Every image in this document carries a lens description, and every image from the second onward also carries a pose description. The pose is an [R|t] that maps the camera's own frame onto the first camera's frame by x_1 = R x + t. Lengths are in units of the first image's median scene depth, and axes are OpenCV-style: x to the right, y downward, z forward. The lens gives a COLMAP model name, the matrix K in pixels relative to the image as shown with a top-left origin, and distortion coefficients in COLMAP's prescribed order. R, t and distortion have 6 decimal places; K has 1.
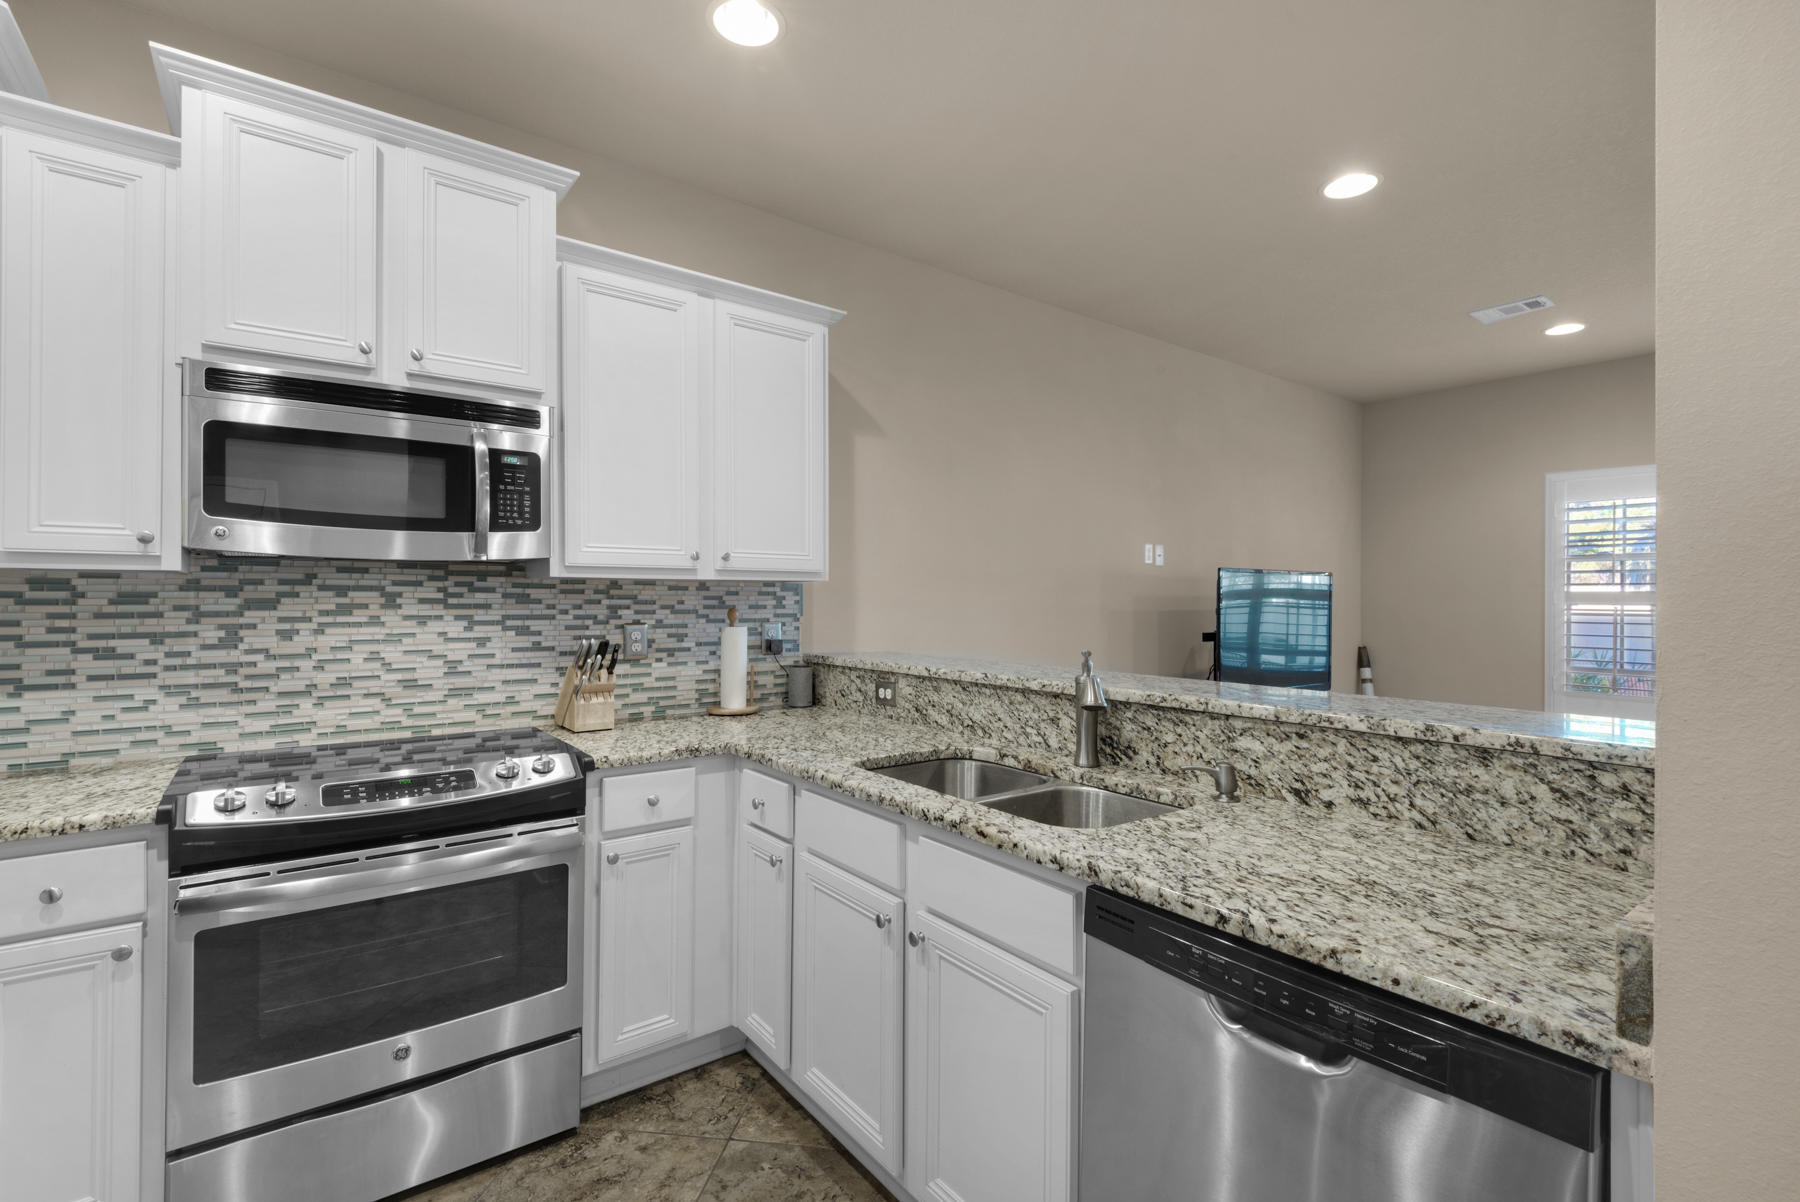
lens RADIAL K [[809.5, 0, 907.7], [0, 809.5, 595.5], [0, 0, 1]] dist [0.028057, -0.017233]
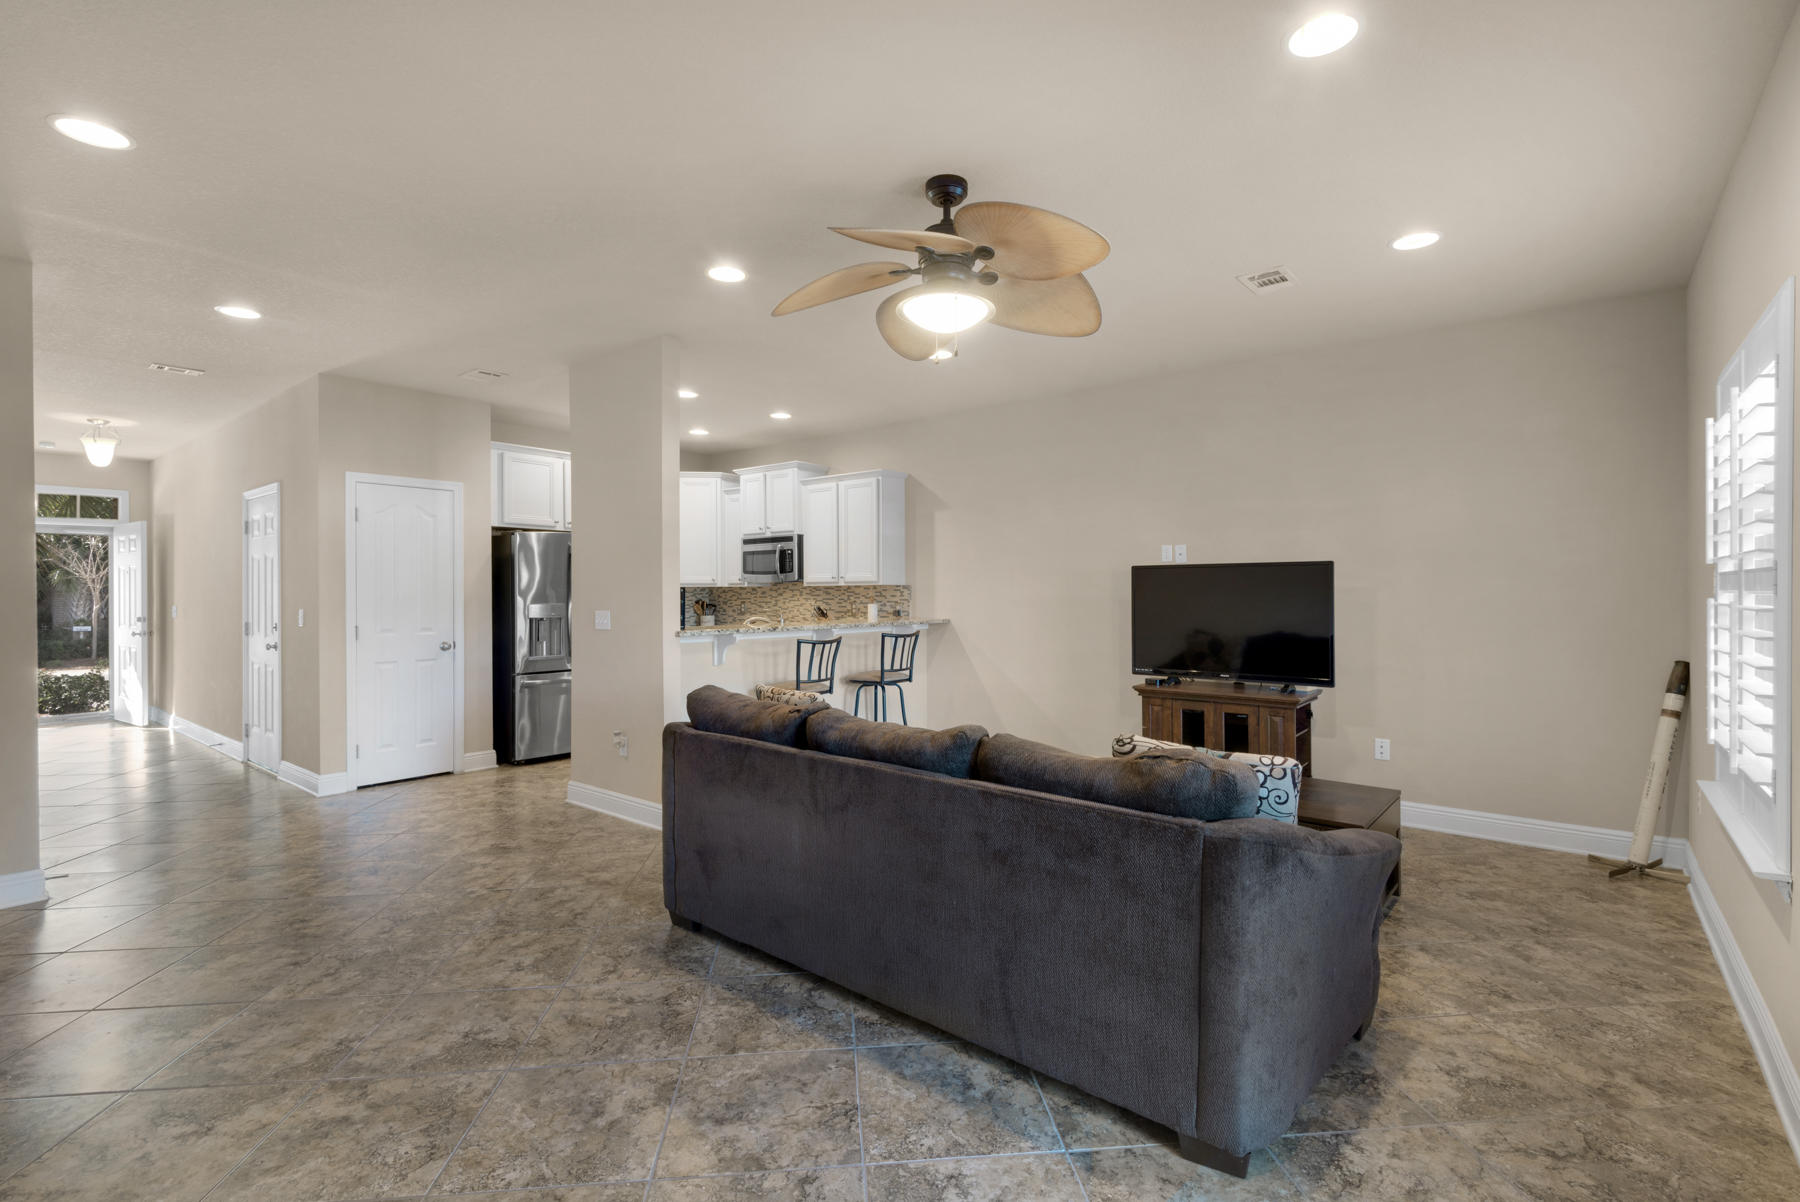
lens RADIAL K [[847.7, 0, 915.7], [0, 847.7, 594.7], [0, 0, 1]] dist [0.034045, -0.017125]
pose [[0.224421, 0.000466, -0.974492, 3.074837], [0.008267, 0.999963, 0.002383, 0.007025], [0.974457, -0.008591, 0.224409, 0.730911]]
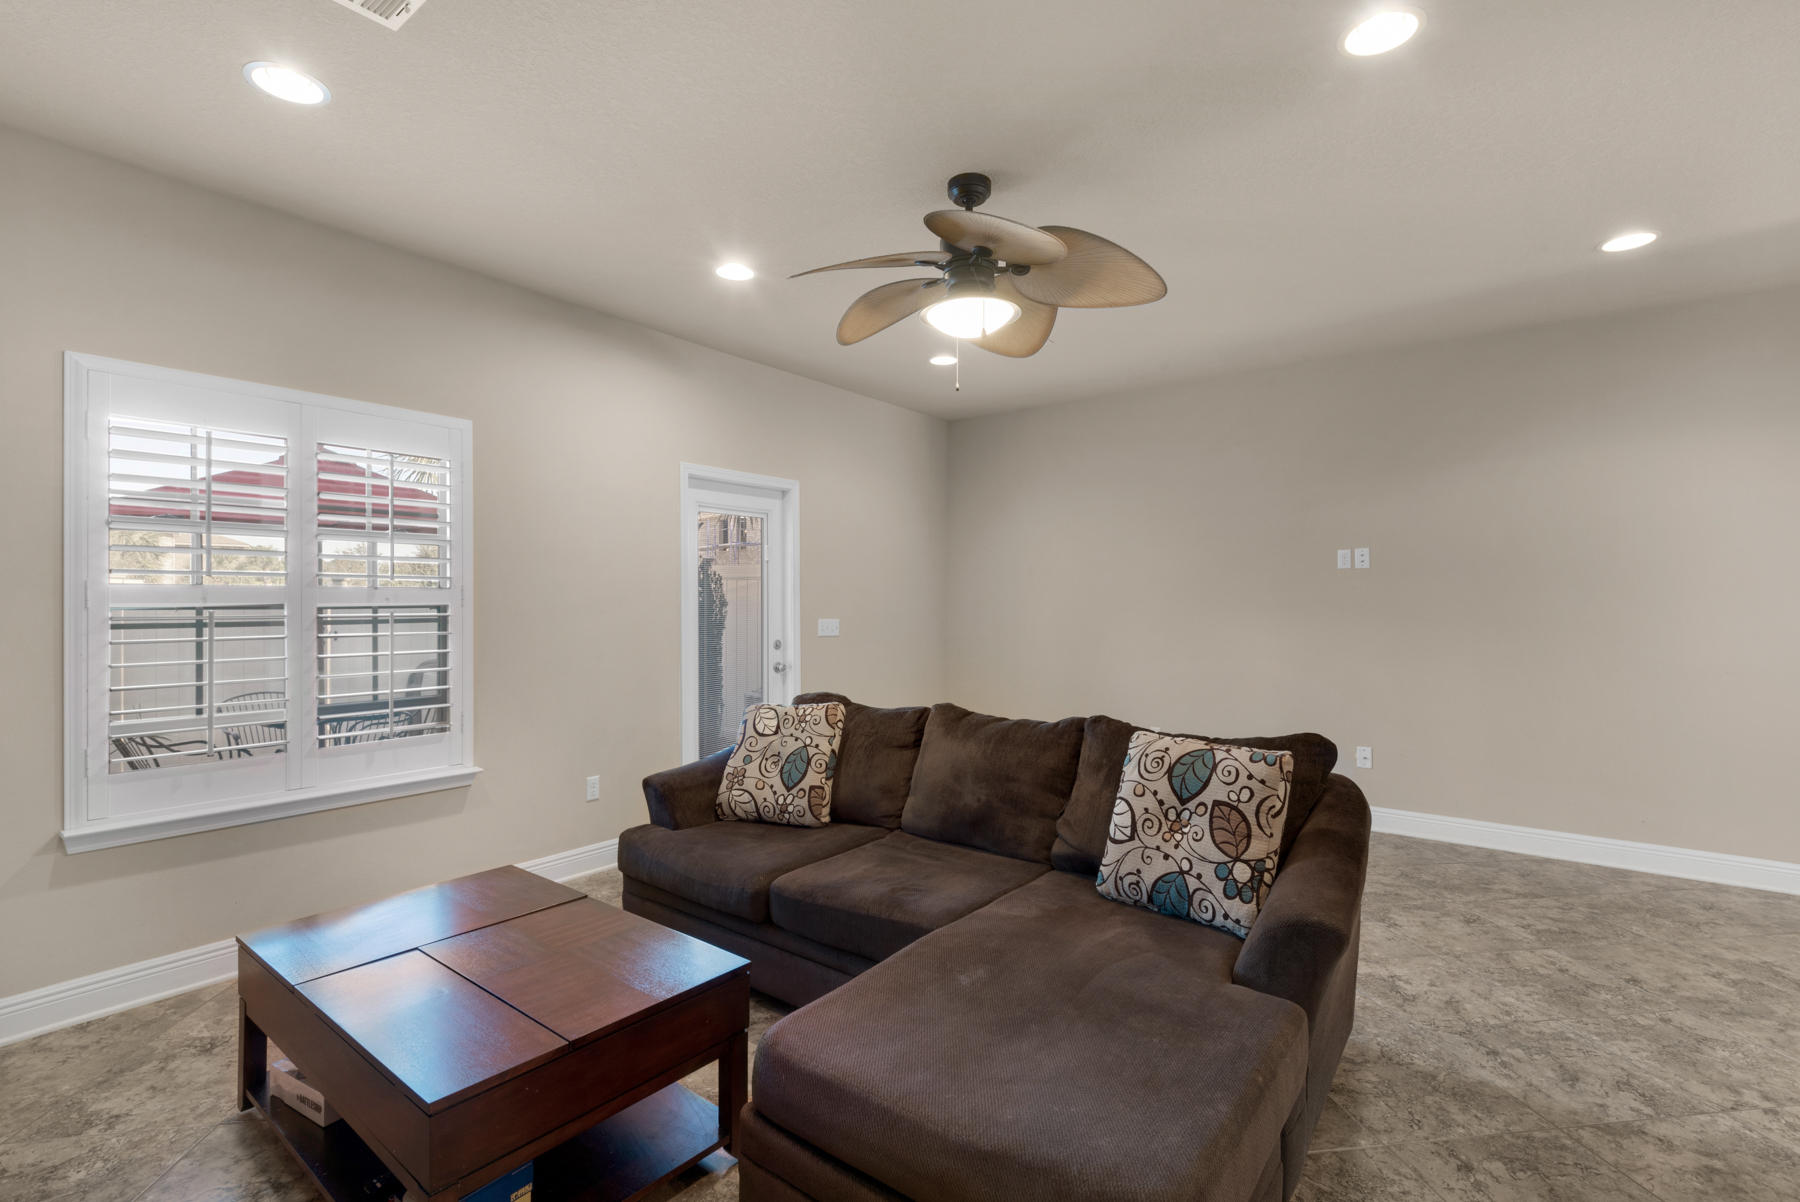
lens RADIAL K [[836.1, 0, 906.2], [0, 836.1, 605.3], [0, 0, 1]] dist [-0.000633, -0.000102]
pose [[-0.260508, -0.009222, 0.965428, 0.377204], [-0.005082, 0.999954, 0.008181, 0.005564], [-0.965458, -0.002775, -0.260543, 1.553375]]
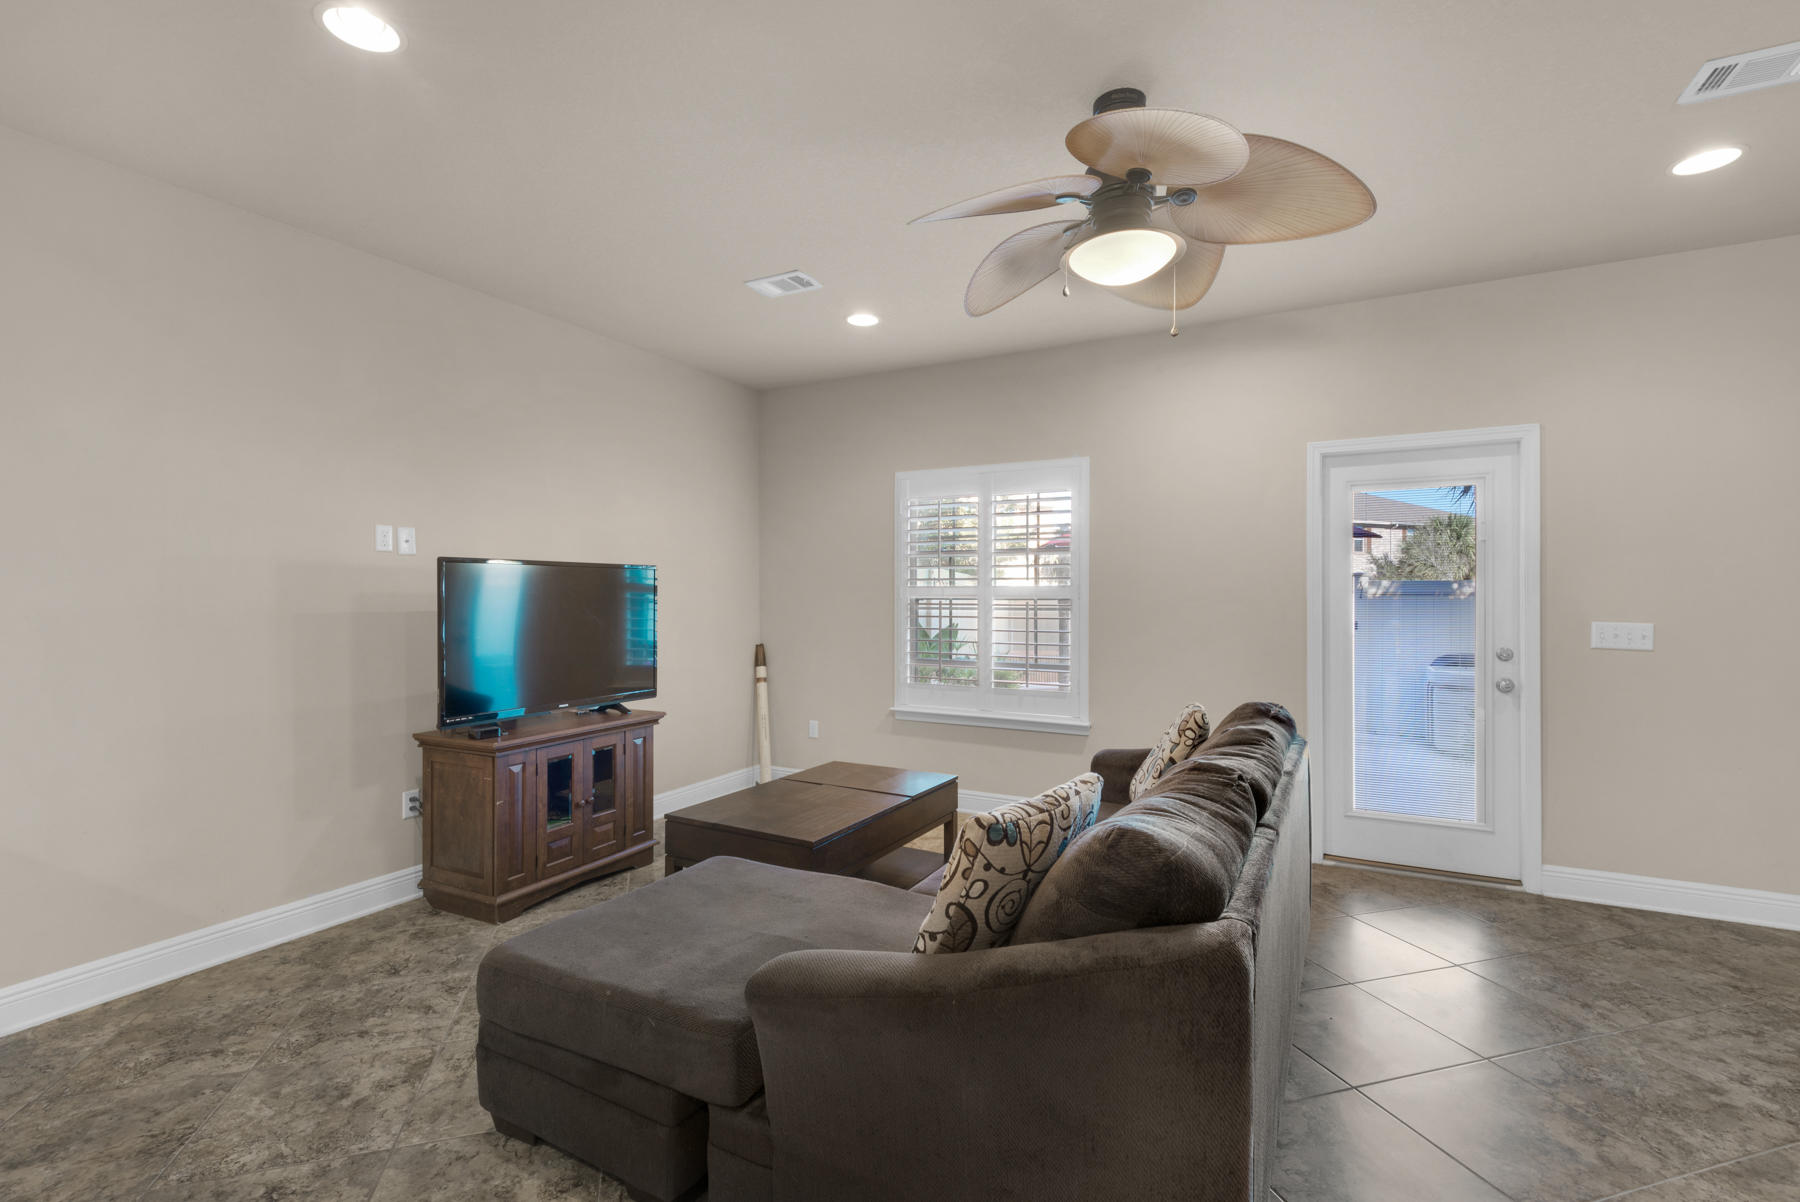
lens RADIAL K [[807.3, 0, 889.3], [0, 807.3, 597.7], [0, 0, 1]] dist [0.002952, -0.003975]
pose [[0.918774, -0.007247, 0.394718, 0.919907], [0.003816, 0.999948, 0.009475, -0.000645], [-0.394766, -0.007199, 0.918754, 0.187245]]
